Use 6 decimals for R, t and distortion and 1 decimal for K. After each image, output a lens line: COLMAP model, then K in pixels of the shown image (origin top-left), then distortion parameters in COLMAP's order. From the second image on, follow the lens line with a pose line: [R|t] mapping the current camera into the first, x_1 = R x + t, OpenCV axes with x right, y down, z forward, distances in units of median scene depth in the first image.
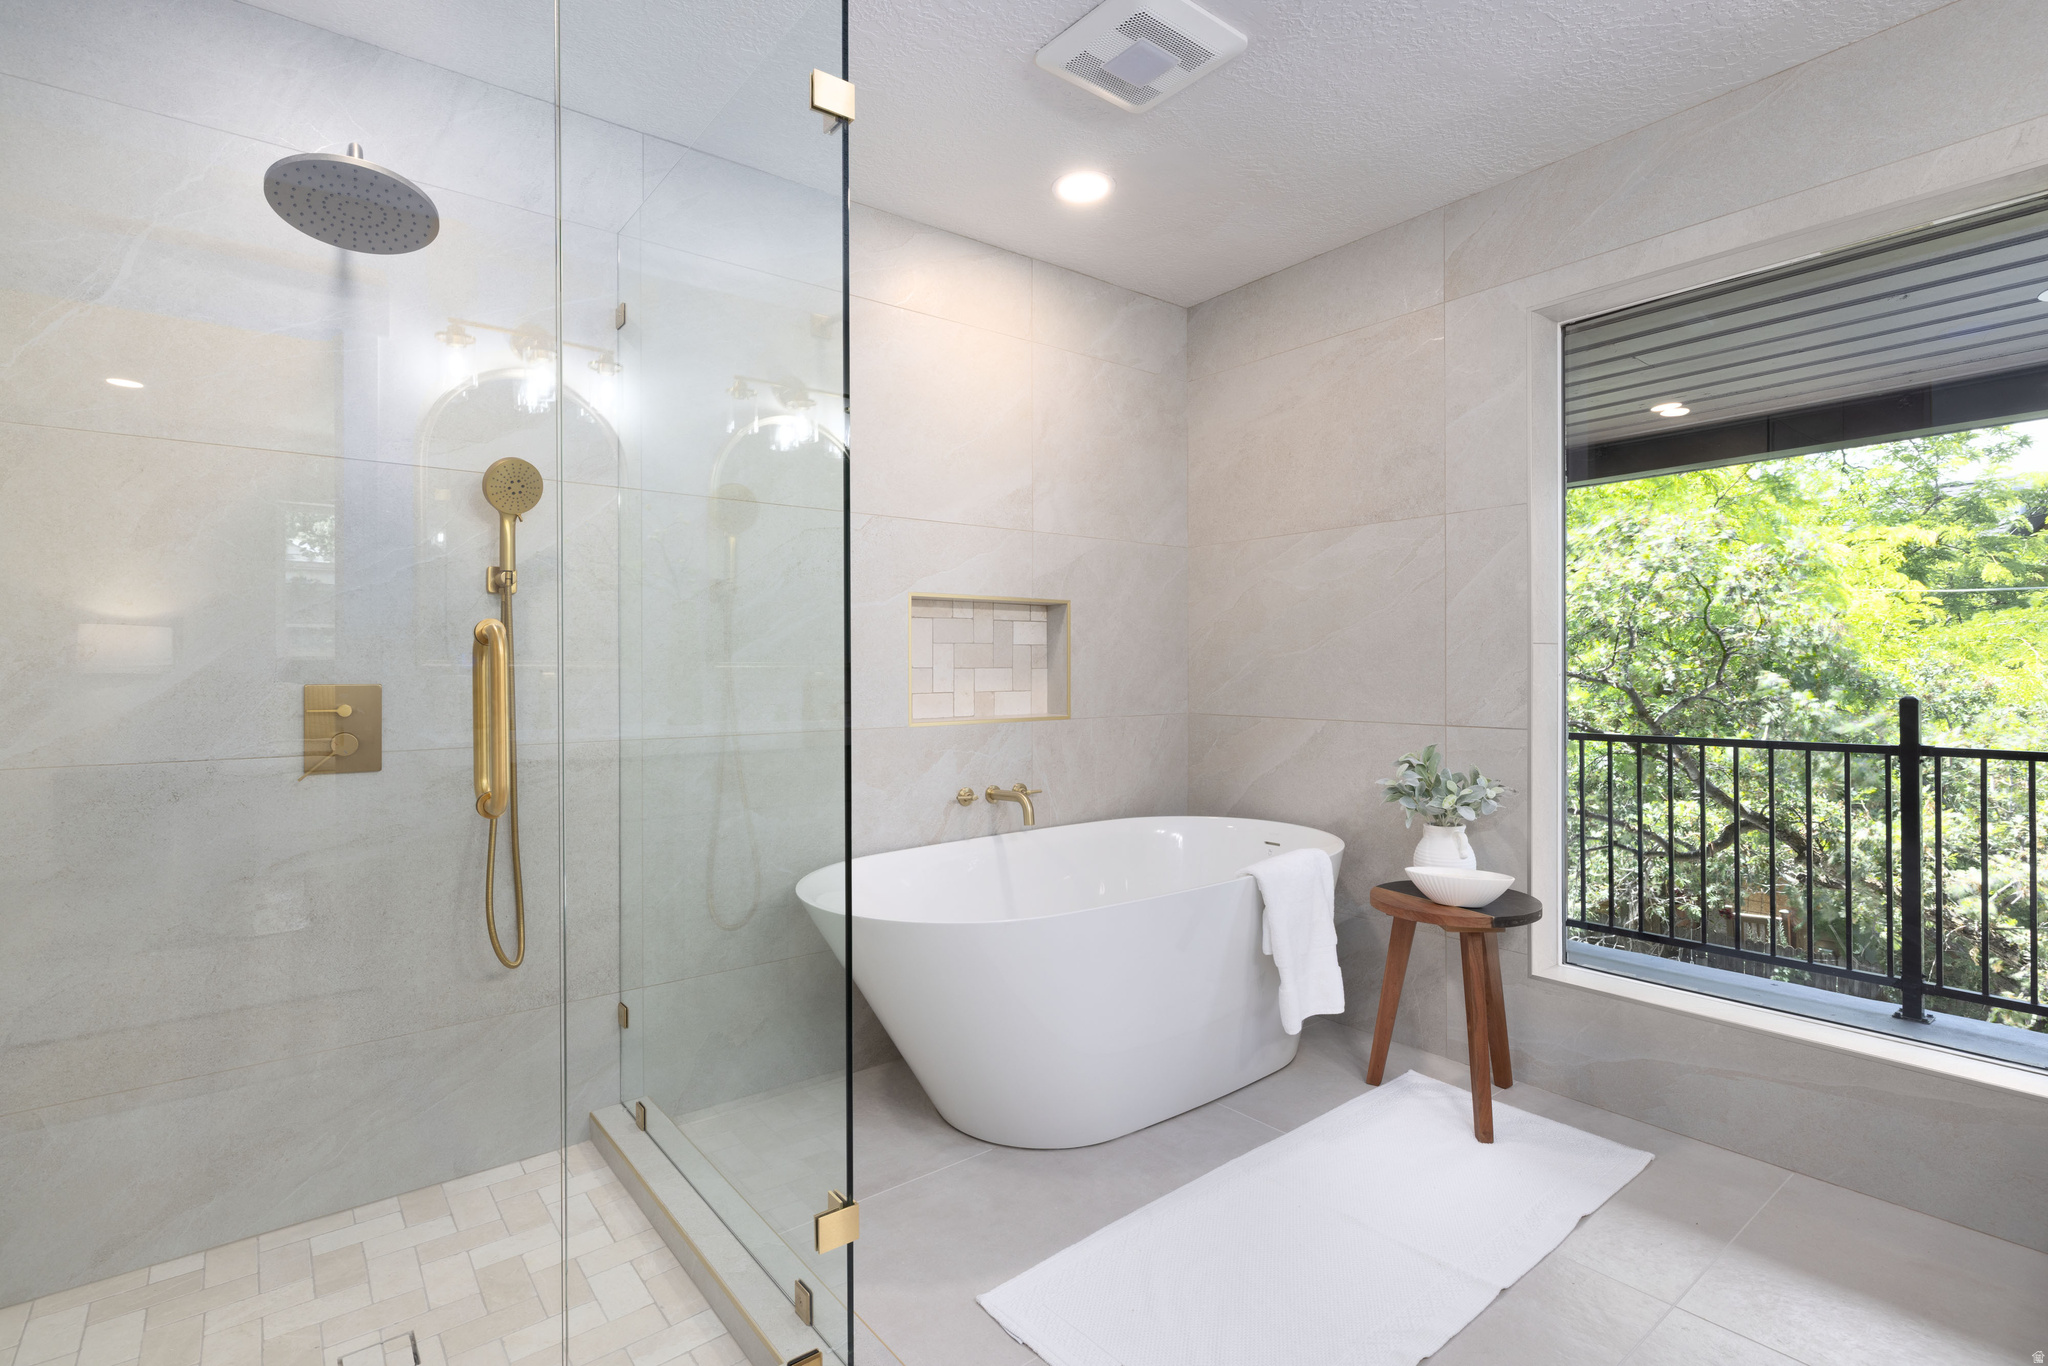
lens RADIAL K [[989.2, 0, 996.0], [0, 989.2, 668.0], [0, 0, 1]] dist [-0.001675, -0.001126]
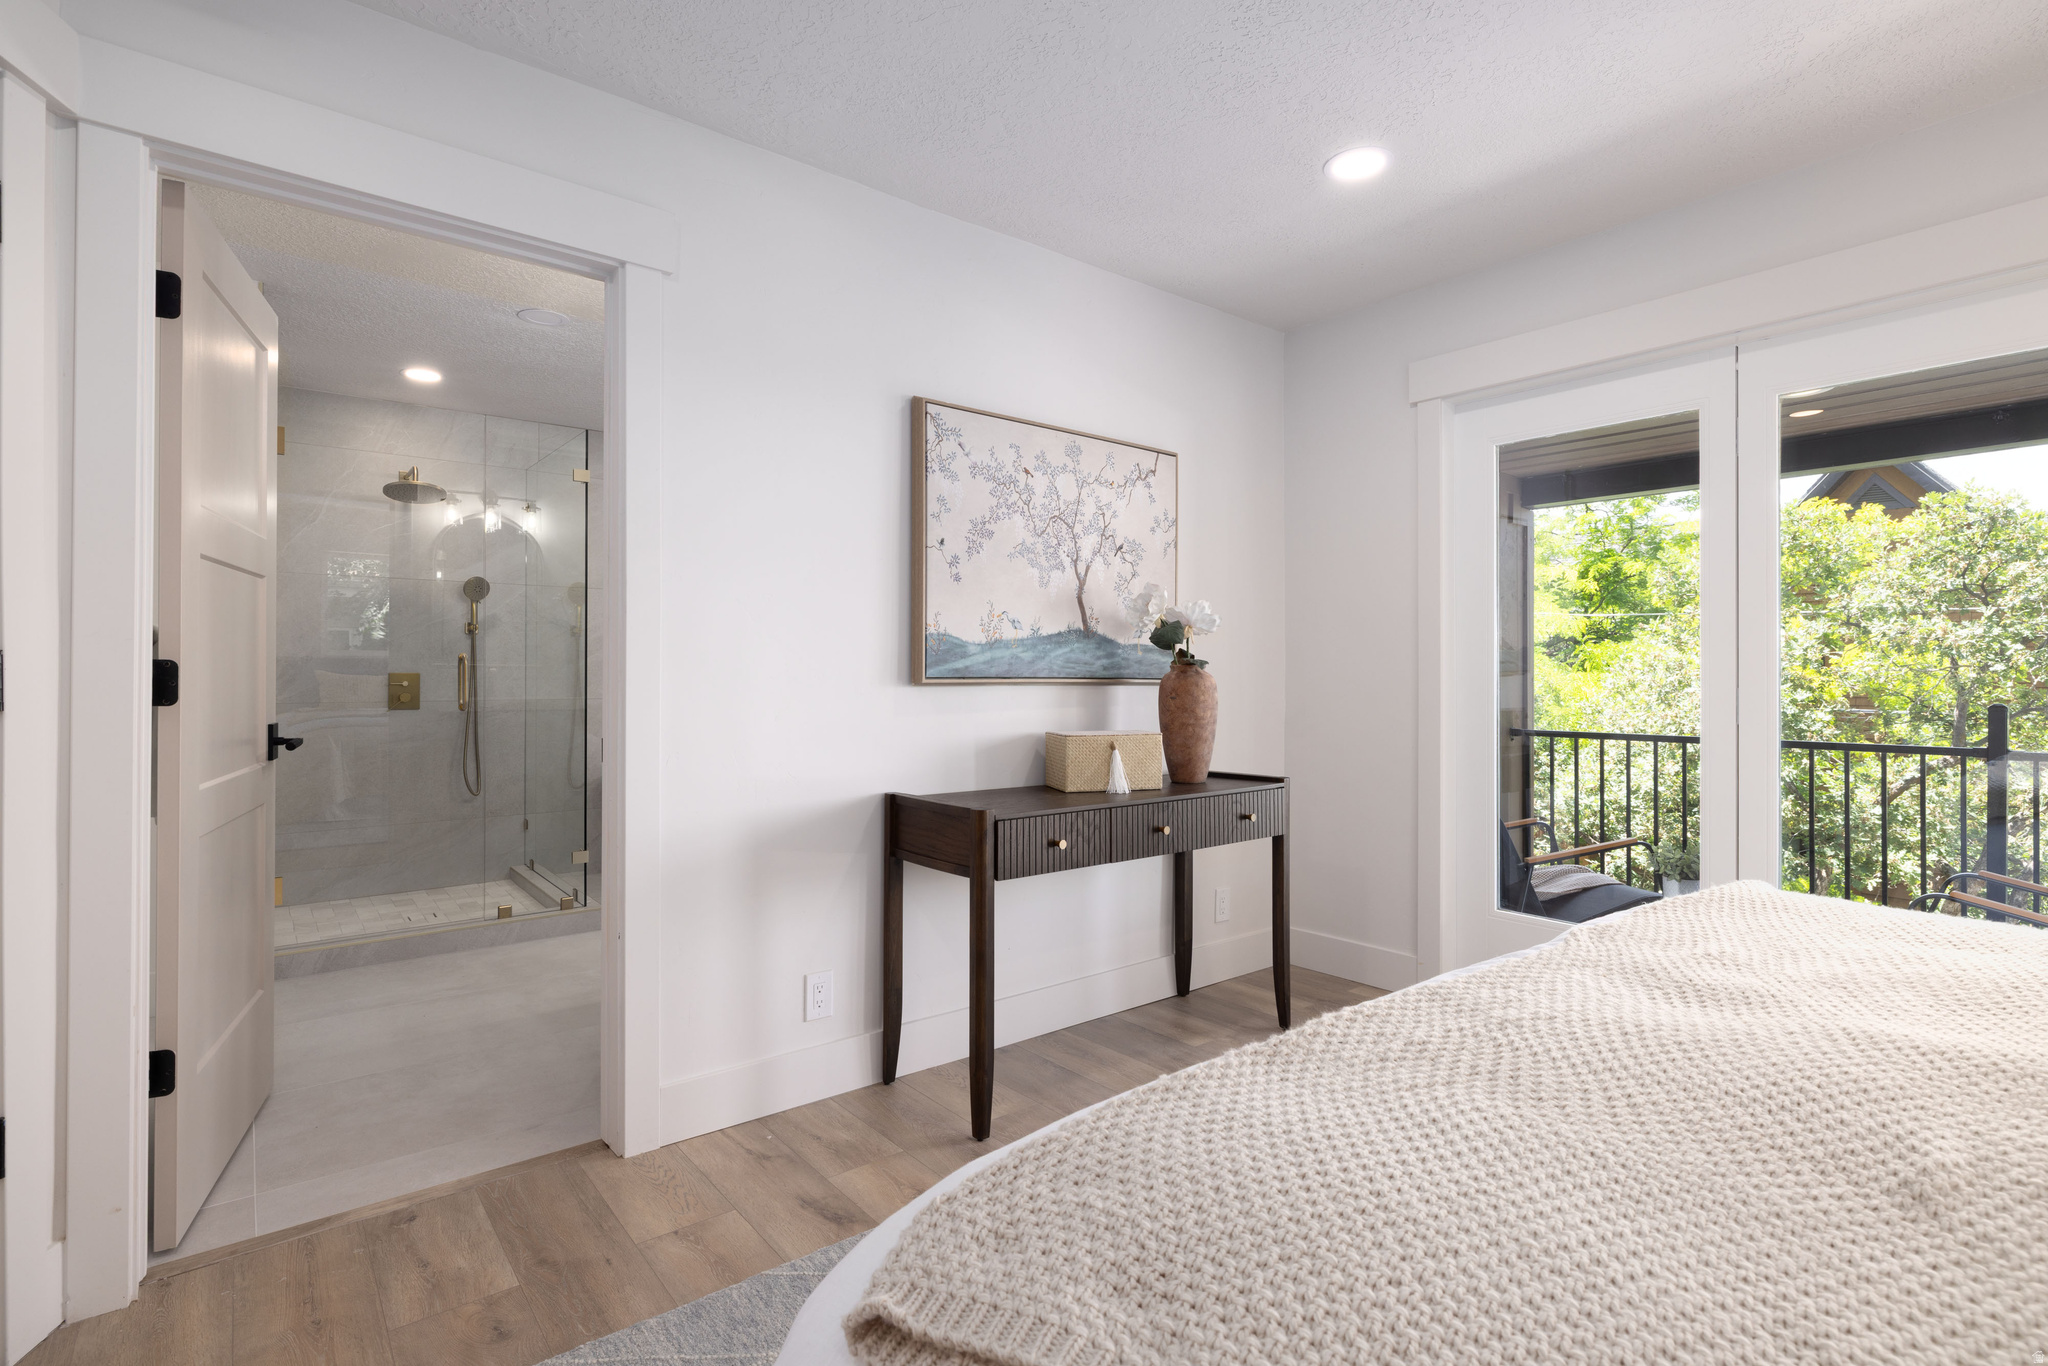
lens RADIAL K [[985.0, 0, 1023.9], [0, 985.0, 658.4], [0, 0, 1]] dist [-0.037267, -0.000234]
pose [[0.999249, 0.009508, 0.037574, 0.536709], [-0.009326, 0.999944, -0.005023, -0.014627], [-0.037620, 0.004669, 0.999281, -1.005279]]
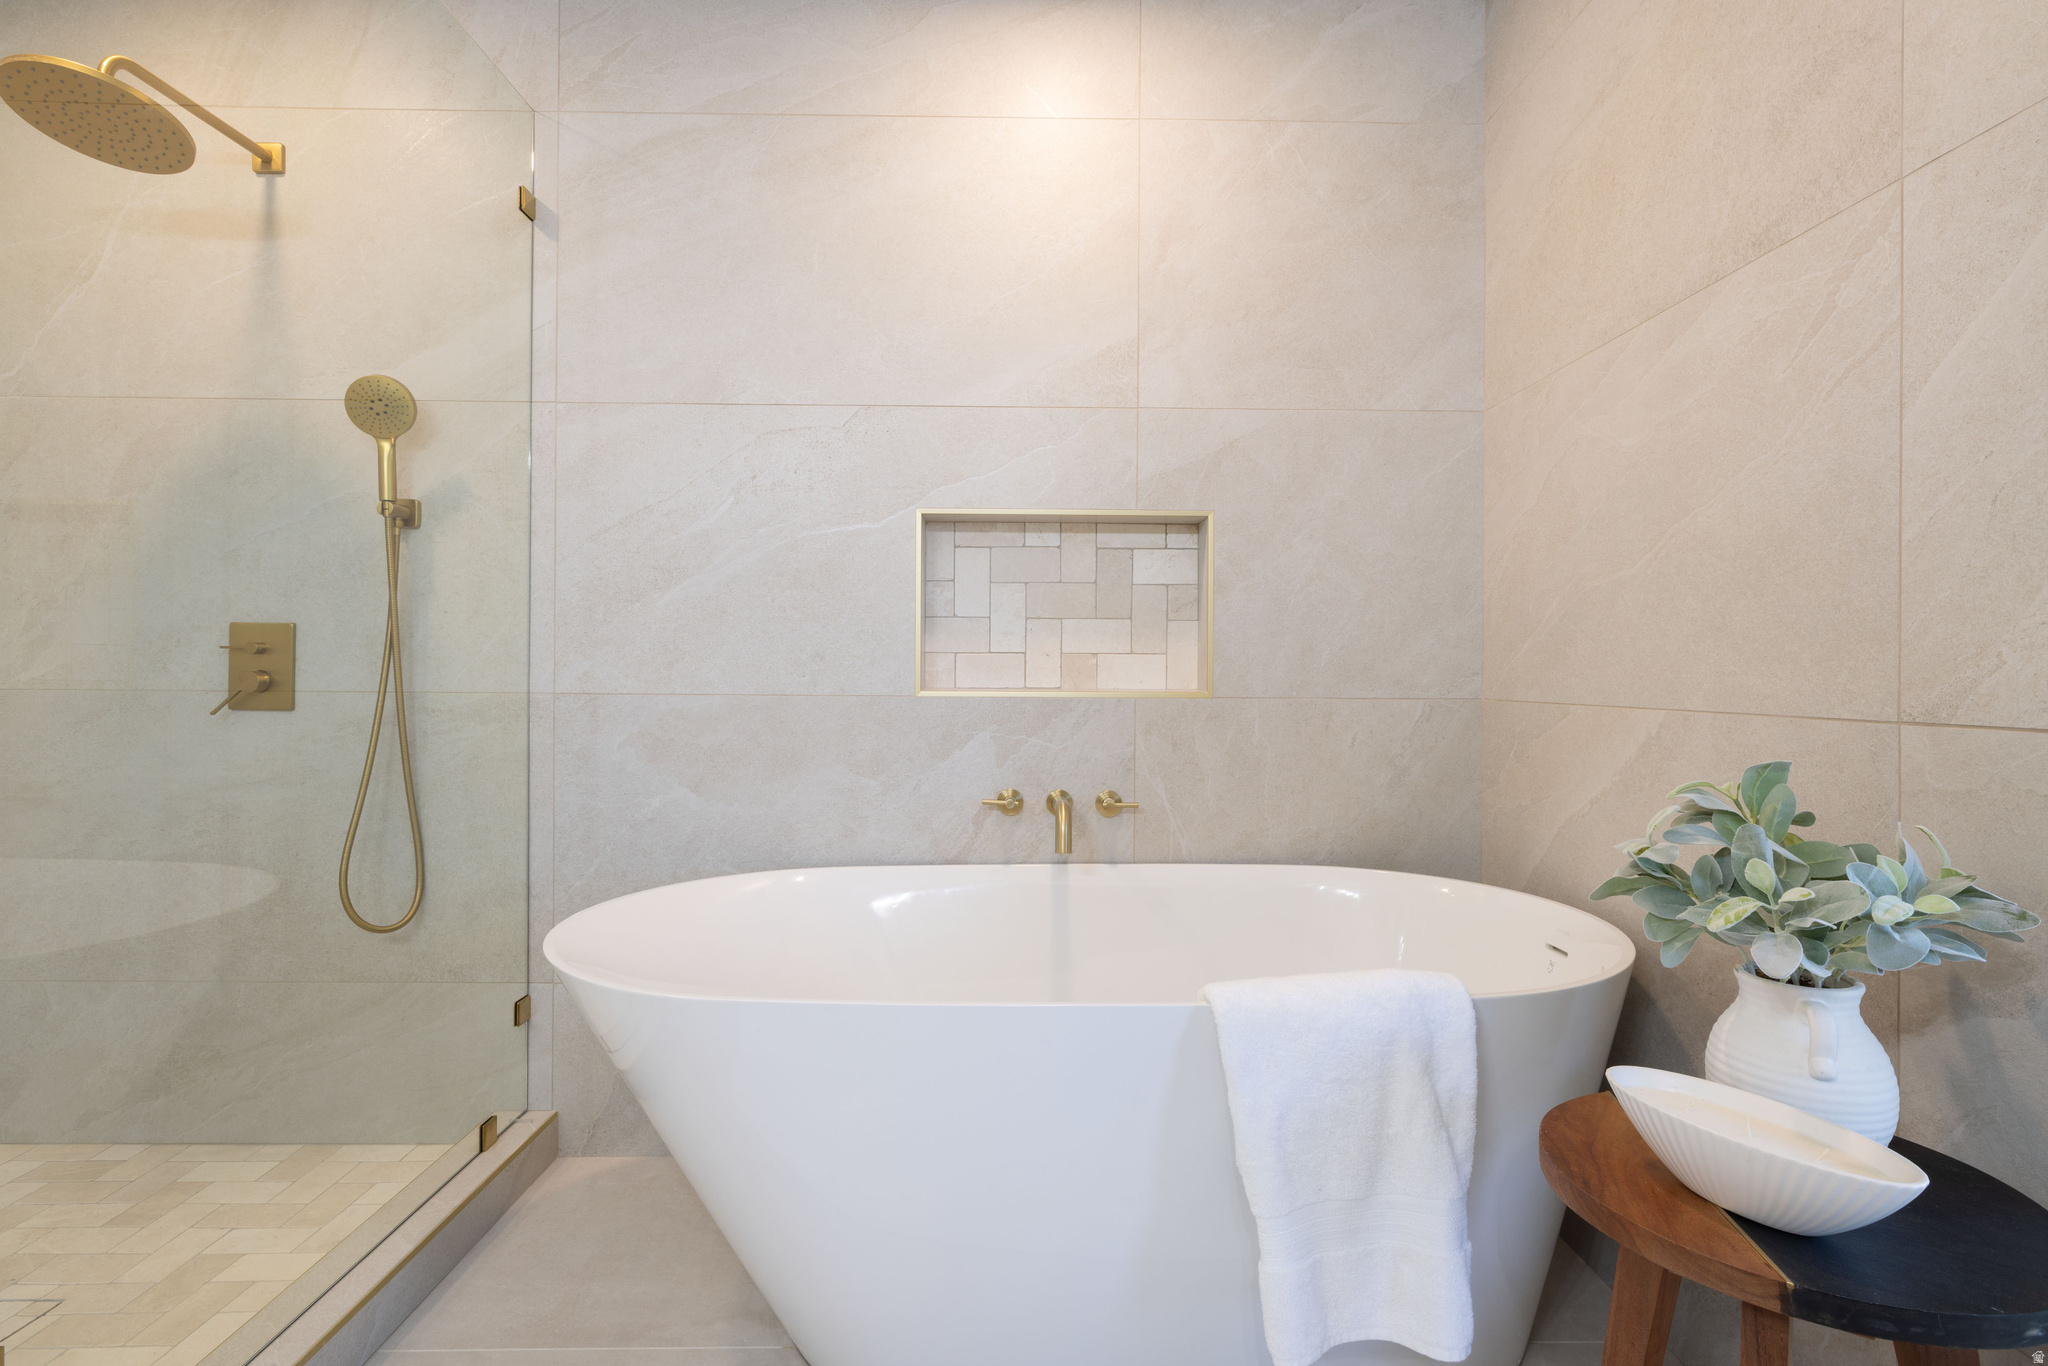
lens RADIAL K [[989.2, 0, 996.0], [0, 989.2, 668.0], [0, 0, 1]] dist [-0.001675, -0.001126]
pose [[0.797920, 0.007823, -0.602713, 0.390856], [-0.012063, 0.999923, -0.002992, 0.040680], [0.602643, 0.009658, 0.797953, 0.460854]]
